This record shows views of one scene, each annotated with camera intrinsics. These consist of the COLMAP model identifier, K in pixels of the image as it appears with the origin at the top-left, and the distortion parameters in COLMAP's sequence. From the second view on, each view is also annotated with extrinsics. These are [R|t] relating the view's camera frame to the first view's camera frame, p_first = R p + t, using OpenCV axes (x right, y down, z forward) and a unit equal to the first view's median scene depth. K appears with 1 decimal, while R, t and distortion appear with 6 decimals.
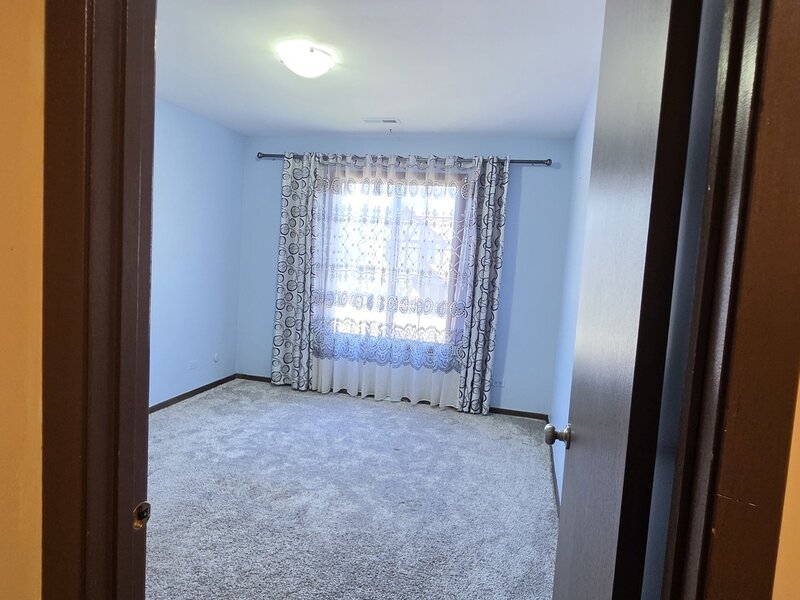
lens RADIAL K [[518.7, 0, 396.2], [0, 518.7, 291.4], [0, 0, 1]] dist [-0.012766, 0.009502]
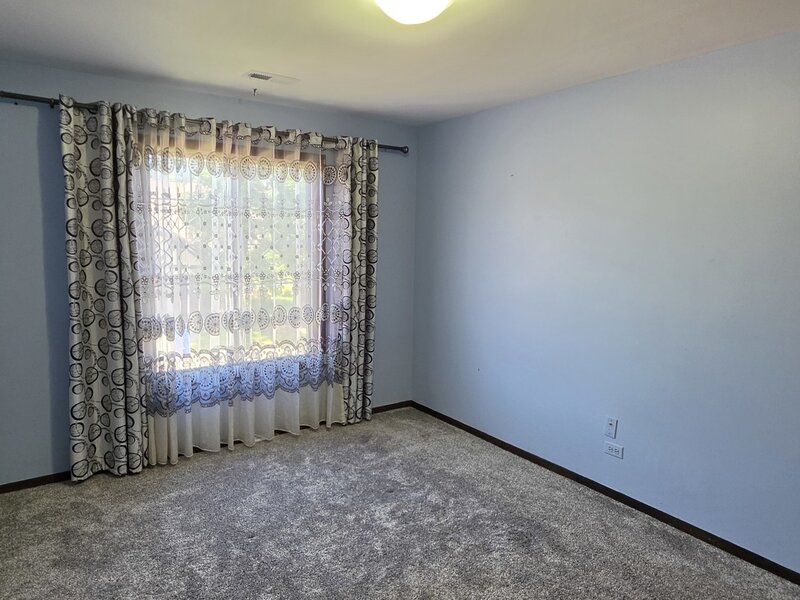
lens RADIAL K [[518.7, 0, 396.2], [0, 518.7, 291.4], [0, 0, 1]] dist [-0.012766, 0.009502]
pose [[0.653186, -0.134812, 0.745100, -0.455652], [0.081449, 0.990823, 0.107869, -0.086397], [-0.752804, -0.009771, 0.658172, 0.347372]]
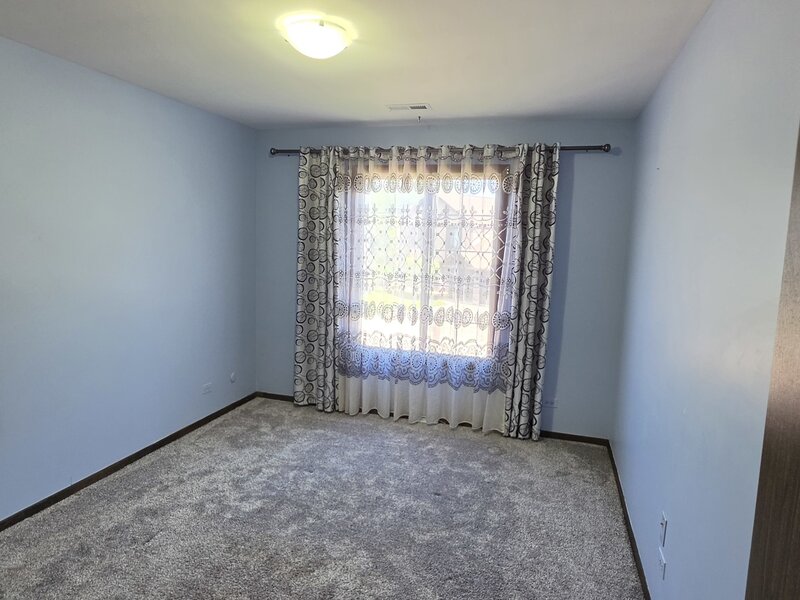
lens RADIAL K [[518.7, 0, 396.2], [0, 518.7, 291.4], [0, 0, 1]] dist [-0.012766, 0.009502]
pose [[0.998315, -0.025169, -0.052290, -0.011205], [0.026753, 0.999197, 0.029834, -0.045751], [0.051497, -0.031182, 0.998186, 0.120327]]
